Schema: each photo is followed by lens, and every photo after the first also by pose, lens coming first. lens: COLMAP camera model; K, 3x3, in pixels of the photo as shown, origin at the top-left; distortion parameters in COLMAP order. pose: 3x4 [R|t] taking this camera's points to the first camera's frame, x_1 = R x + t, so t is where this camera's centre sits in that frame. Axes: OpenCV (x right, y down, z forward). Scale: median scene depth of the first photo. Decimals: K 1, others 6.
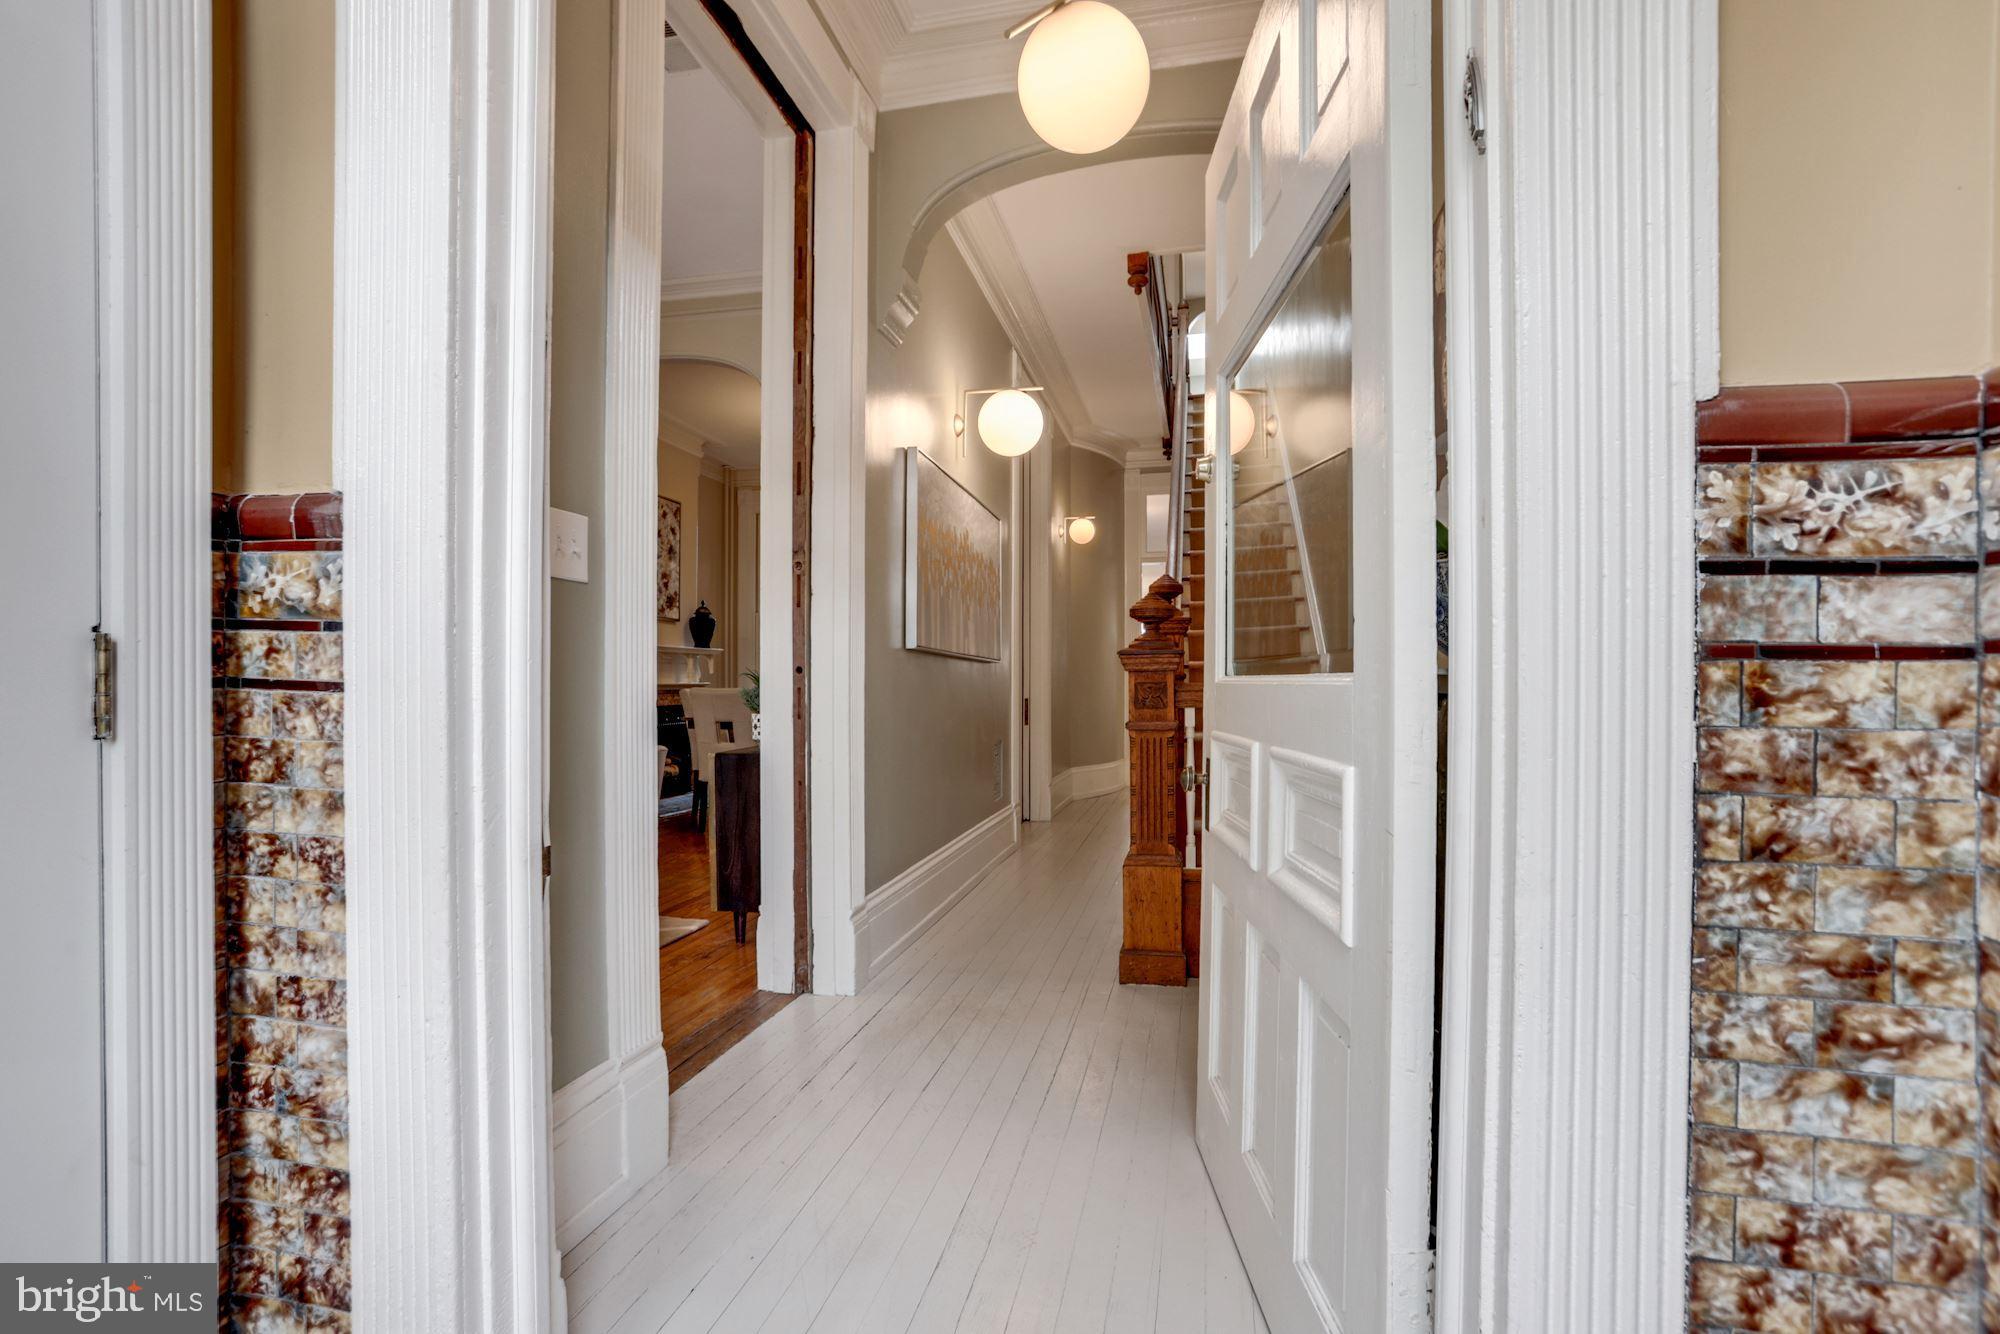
lens RADIAL K [[913.7, 0, 995.6], [0, 913.7, 671.5], [0, 0, 1]] dist [-0.002403, 0.001484]
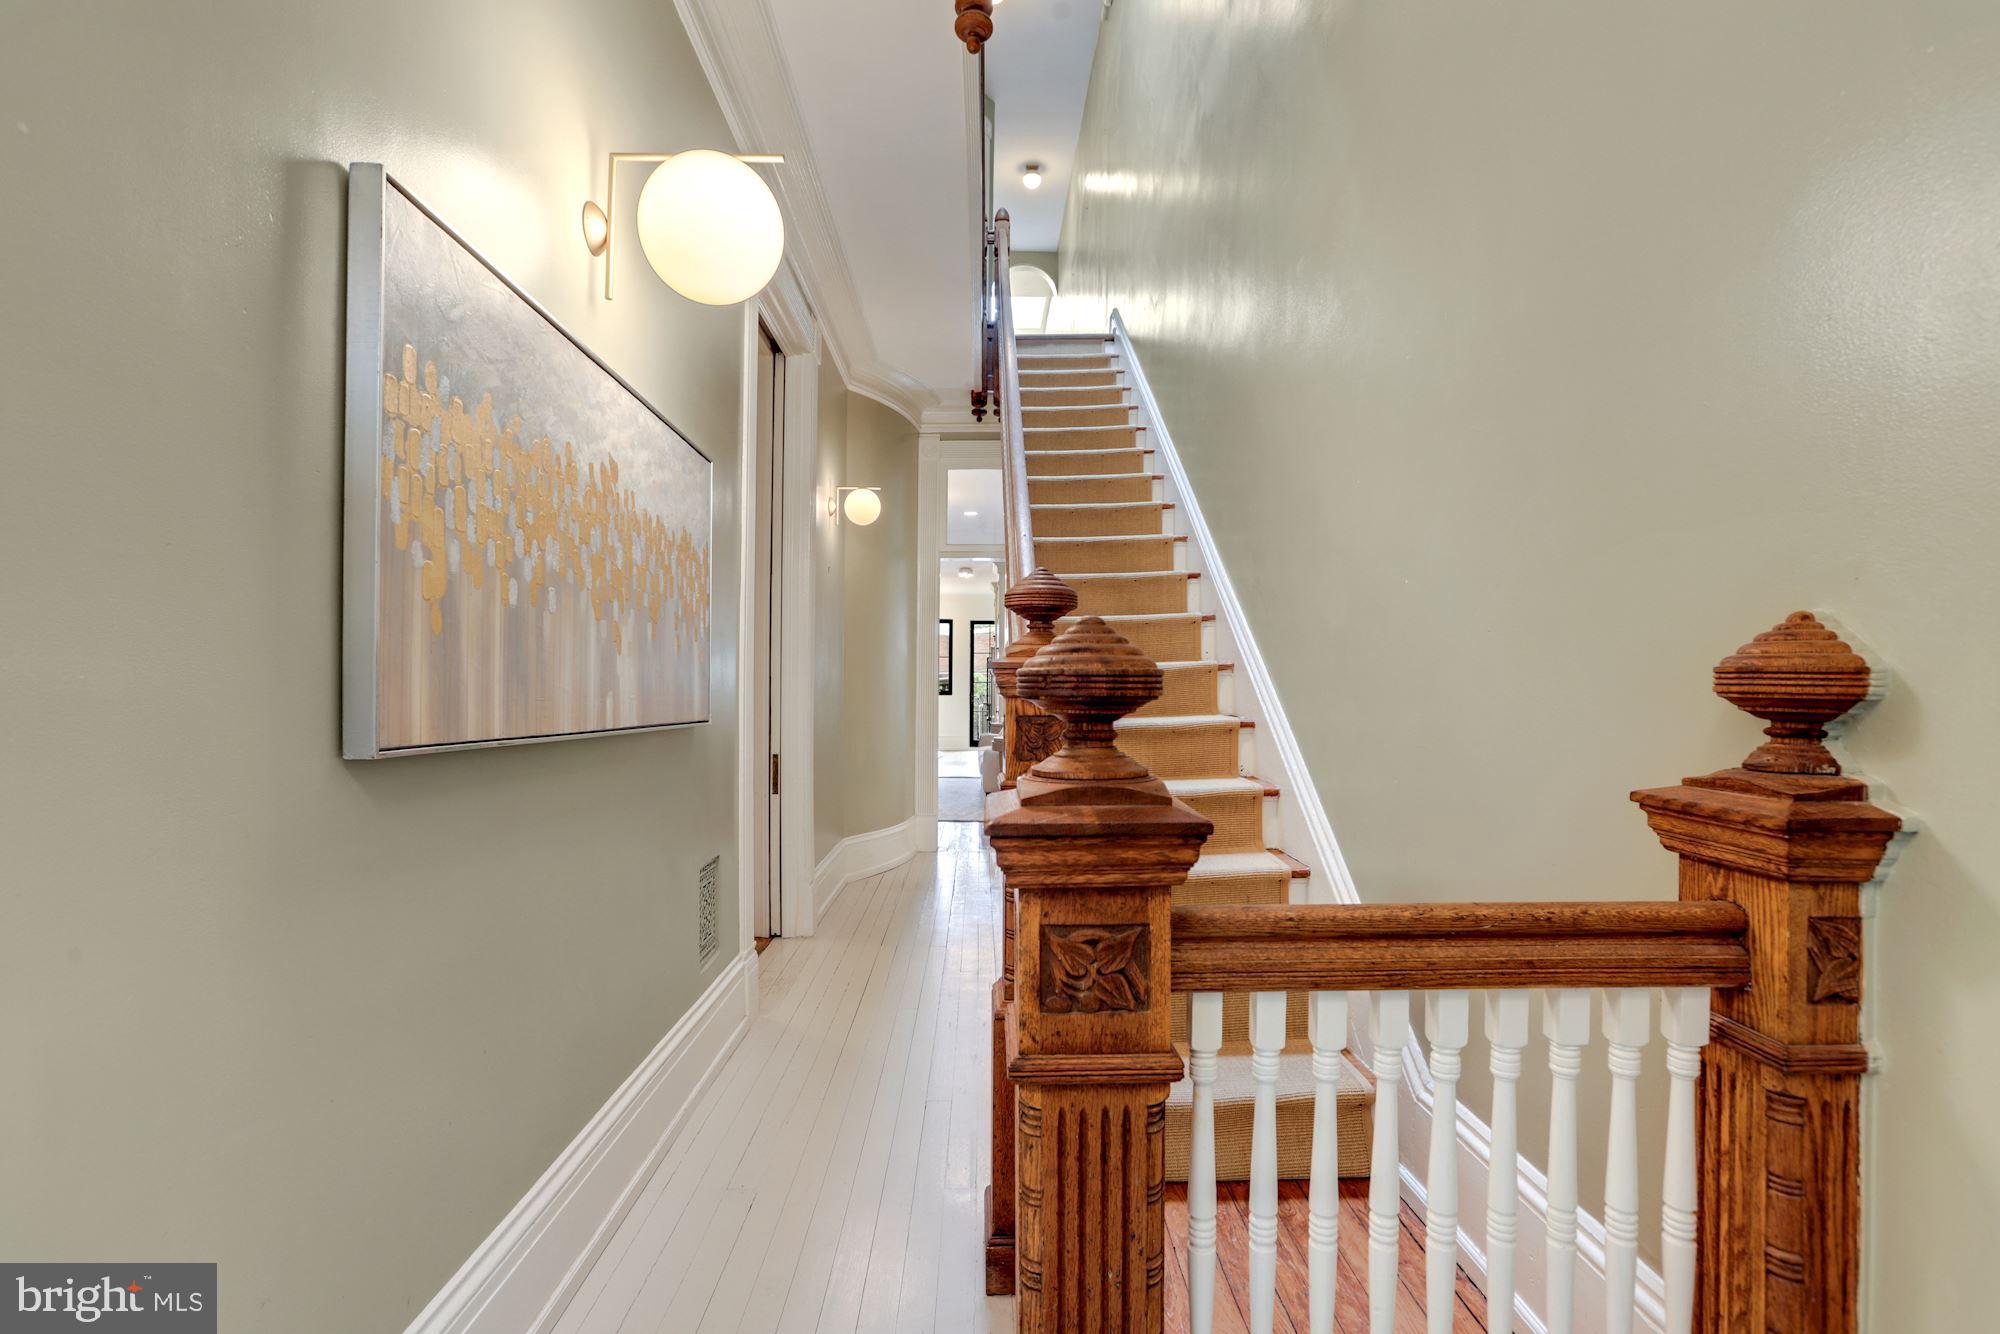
lens RADIAL K [[913.7, 0, 996.1], [0, 913.7, 673.9], [0, 0, 1]] dist [-0.002403, 0.001484]
pose [[0.970670, 0.008812, 0.240256, 0.030148], [-0.009039, 0.999959, -0.000157, -0.031312], [-0.240247, -0.002019, 0.970710, 0.326440]]
